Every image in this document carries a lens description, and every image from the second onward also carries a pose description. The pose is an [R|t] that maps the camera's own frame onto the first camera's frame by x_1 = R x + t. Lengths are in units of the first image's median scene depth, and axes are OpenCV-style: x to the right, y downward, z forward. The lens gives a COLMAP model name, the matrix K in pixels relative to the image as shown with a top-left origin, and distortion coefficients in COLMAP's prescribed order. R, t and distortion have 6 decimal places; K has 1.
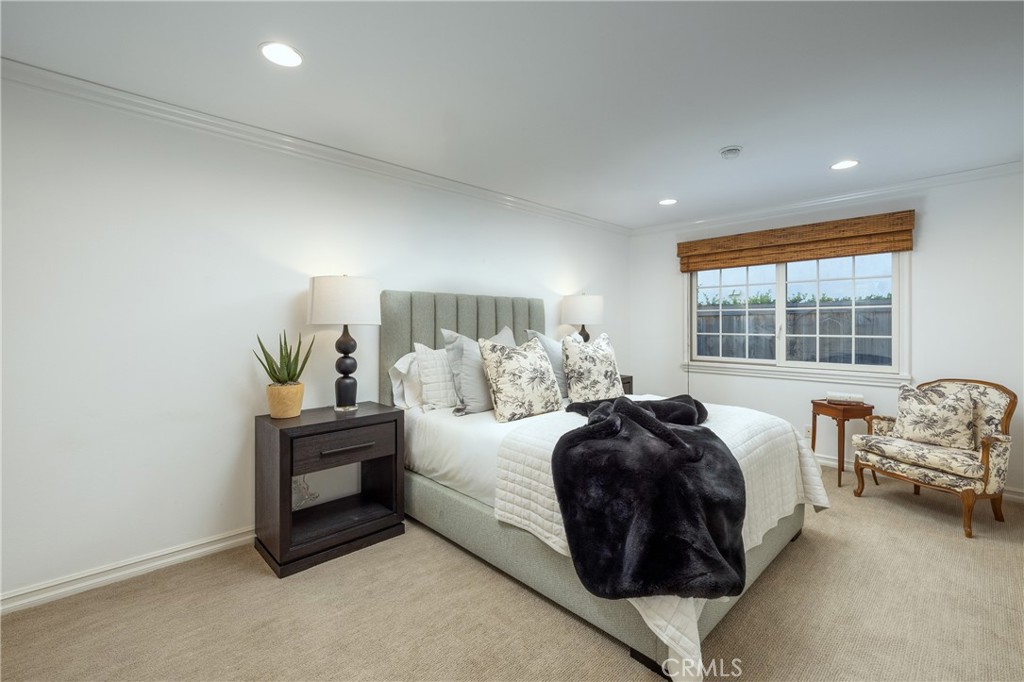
lens RADIAL K [[450.5, 0, 510.5], [0, 450.5, 324.5], [0, 0, 1]] dist [0.001034, -0.000037]
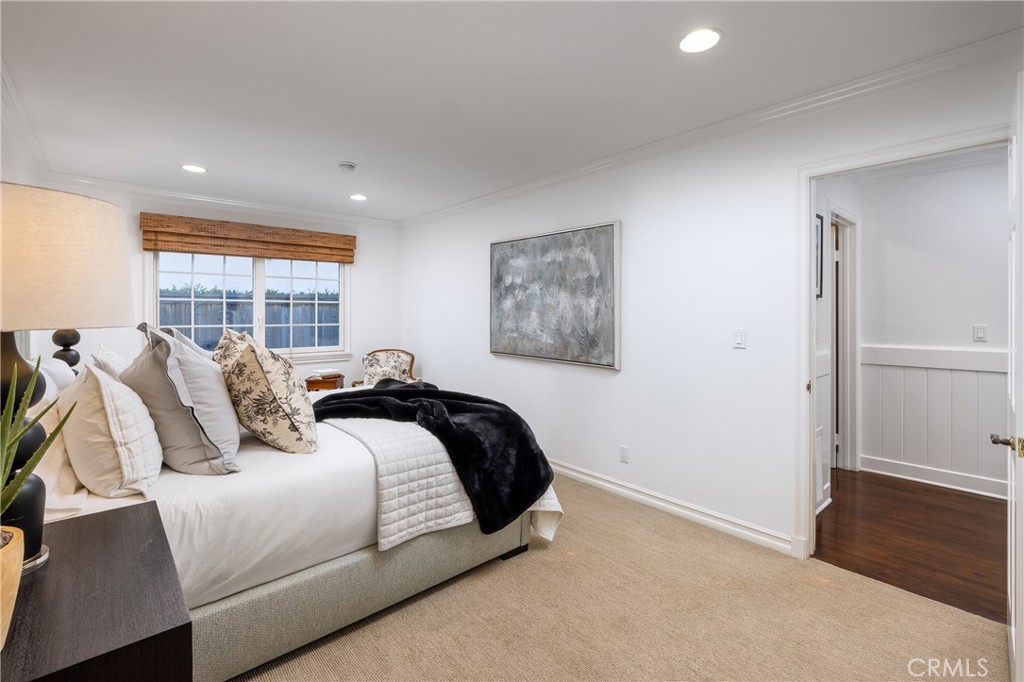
lens RADIAL K [[452.8, 0, 510.3], [0, 452.8, 312.8], [0, 0, 1]] dist [-0.000393, -0.000074]
pose [[0.029833, -0.000283, 0.999555, -0.508009], [-0.001629, 0.999999, 0.000332, -0.009133], [-0.999554, -0.001638, 0.029833, 0.430174]]
